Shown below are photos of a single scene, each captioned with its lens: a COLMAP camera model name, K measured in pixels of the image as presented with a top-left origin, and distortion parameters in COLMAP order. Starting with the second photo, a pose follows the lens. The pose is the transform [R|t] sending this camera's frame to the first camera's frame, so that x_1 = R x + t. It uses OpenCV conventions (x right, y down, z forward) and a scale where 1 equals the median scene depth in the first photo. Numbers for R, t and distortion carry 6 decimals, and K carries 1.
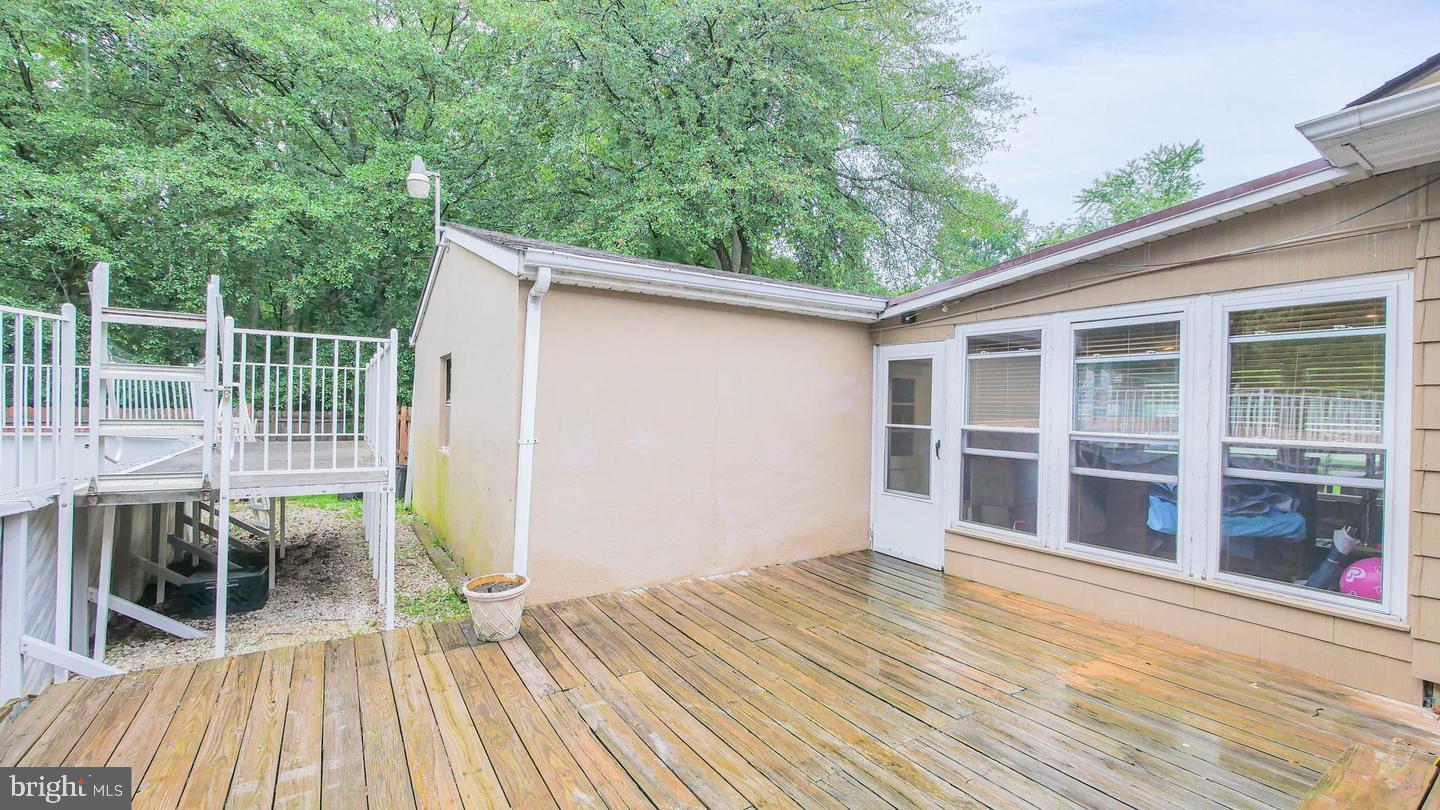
lens RADIAL K [[645.9, 0, 720.0], [0, 645.9, 405.0], [0, 0, 1]] dist [0.000230, -0.000057]
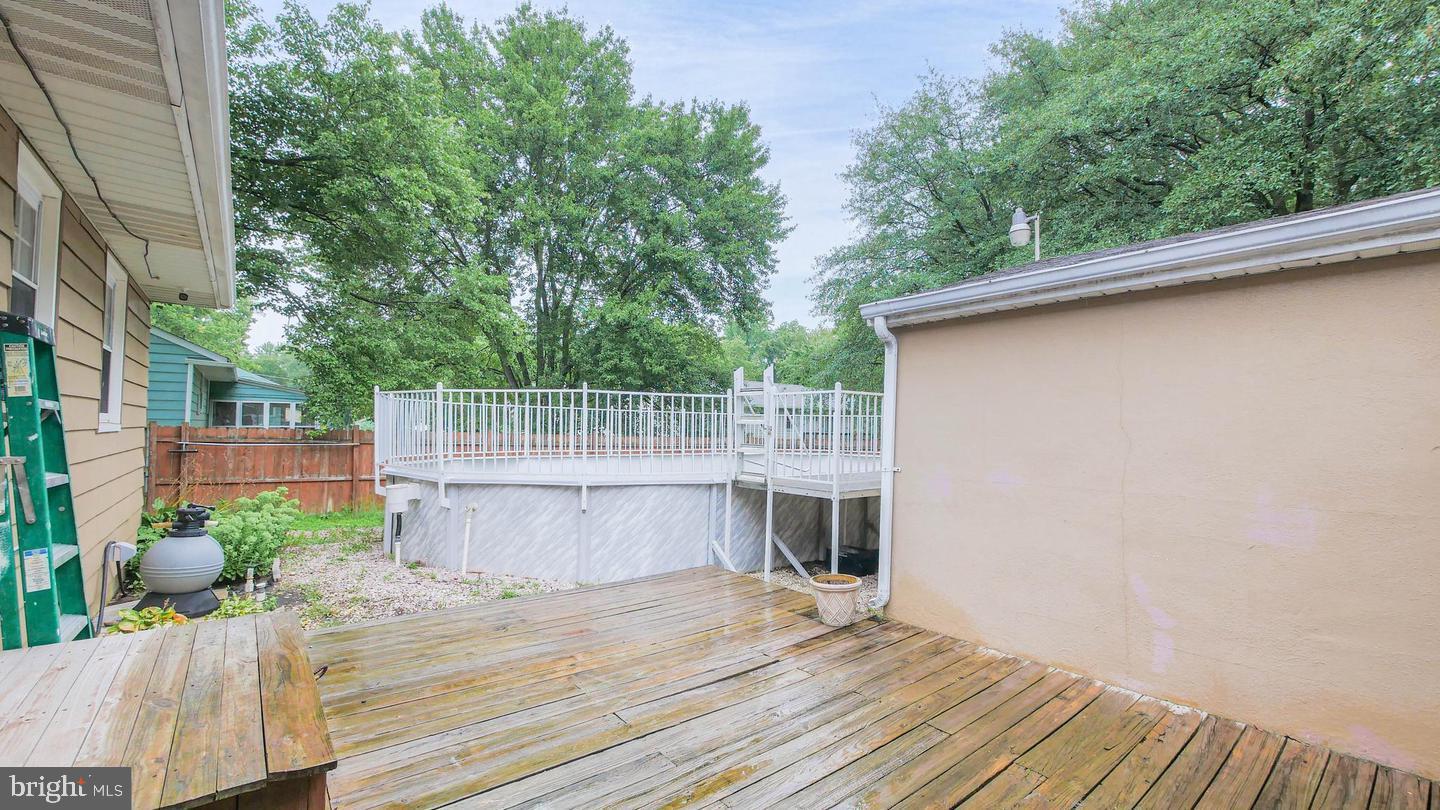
lens RADIAL K [[591.0, 0, 720.0], [0, 591.0, 405.0], [0, 0, 1]] dist [0.000639, -0.000253]
pose [[0.093337, -0.073663, -0.992906, 0.696381], [-0.043672, 0.995997, -0.077998, 0.038700], [0.994676, 0.050643, 0.089746, 0.592371]]
